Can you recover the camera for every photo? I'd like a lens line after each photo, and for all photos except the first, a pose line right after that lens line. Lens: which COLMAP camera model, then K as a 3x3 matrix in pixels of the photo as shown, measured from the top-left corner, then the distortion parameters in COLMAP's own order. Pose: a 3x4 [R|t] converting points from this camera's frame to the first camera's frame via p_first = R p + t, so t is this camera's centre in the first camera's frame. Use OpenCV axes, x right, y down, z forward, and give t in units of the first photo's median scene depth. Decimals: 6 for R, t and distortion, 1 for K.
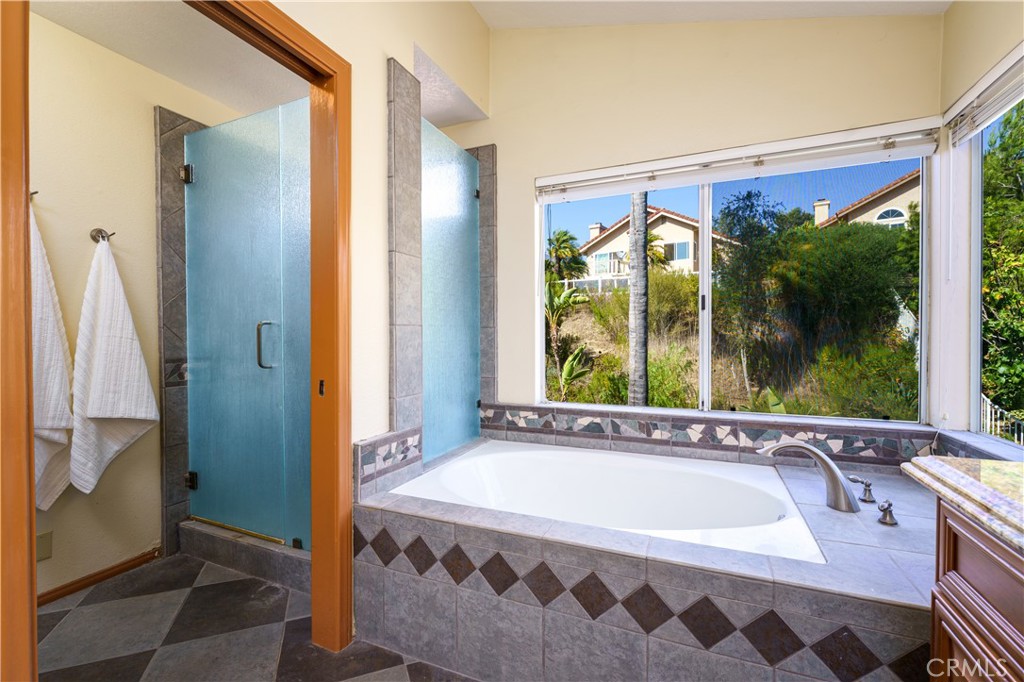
lens RADIAL K [[435.8, 0, 515.0], [0, 435.8, 343.3], [0, 0, 1]] dist [-0.001118, -0.000593]
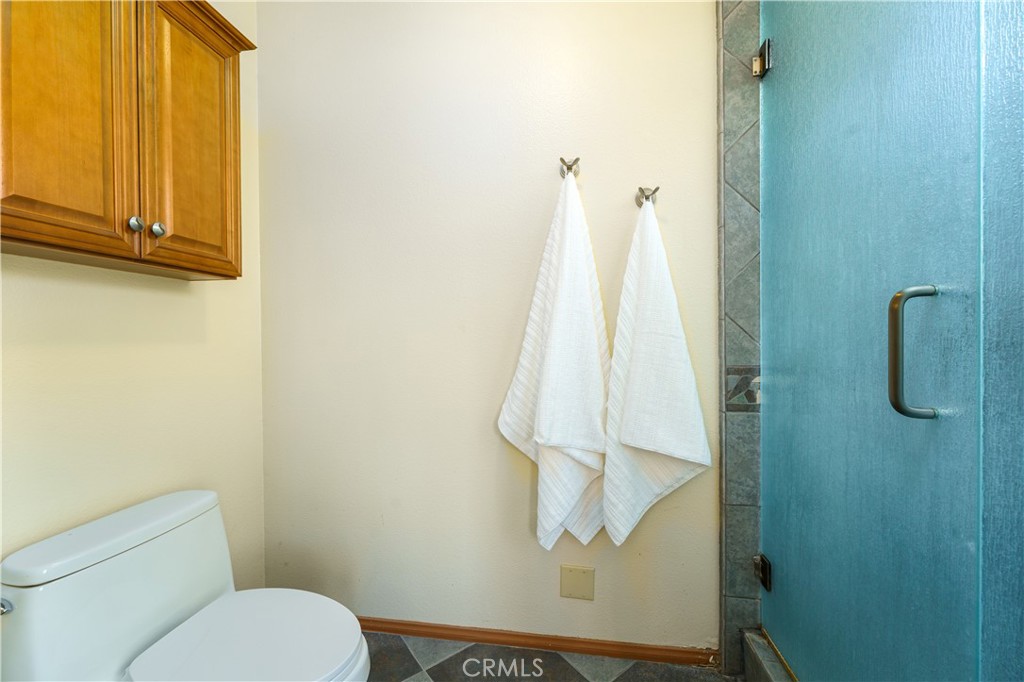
lens RADIAL K [[409.8, 0, 504.6], [0, 409.8, 341.1], [0, 0, 1]] dist [0.003639, -0.000048]
pose [[0.249467, 0.011923, -0.968310, -0.297133], [-0.009581, 0.999906, 0.009843, -0.006007], [0.968336, 0.006821, 0.249558, 0.529304]]
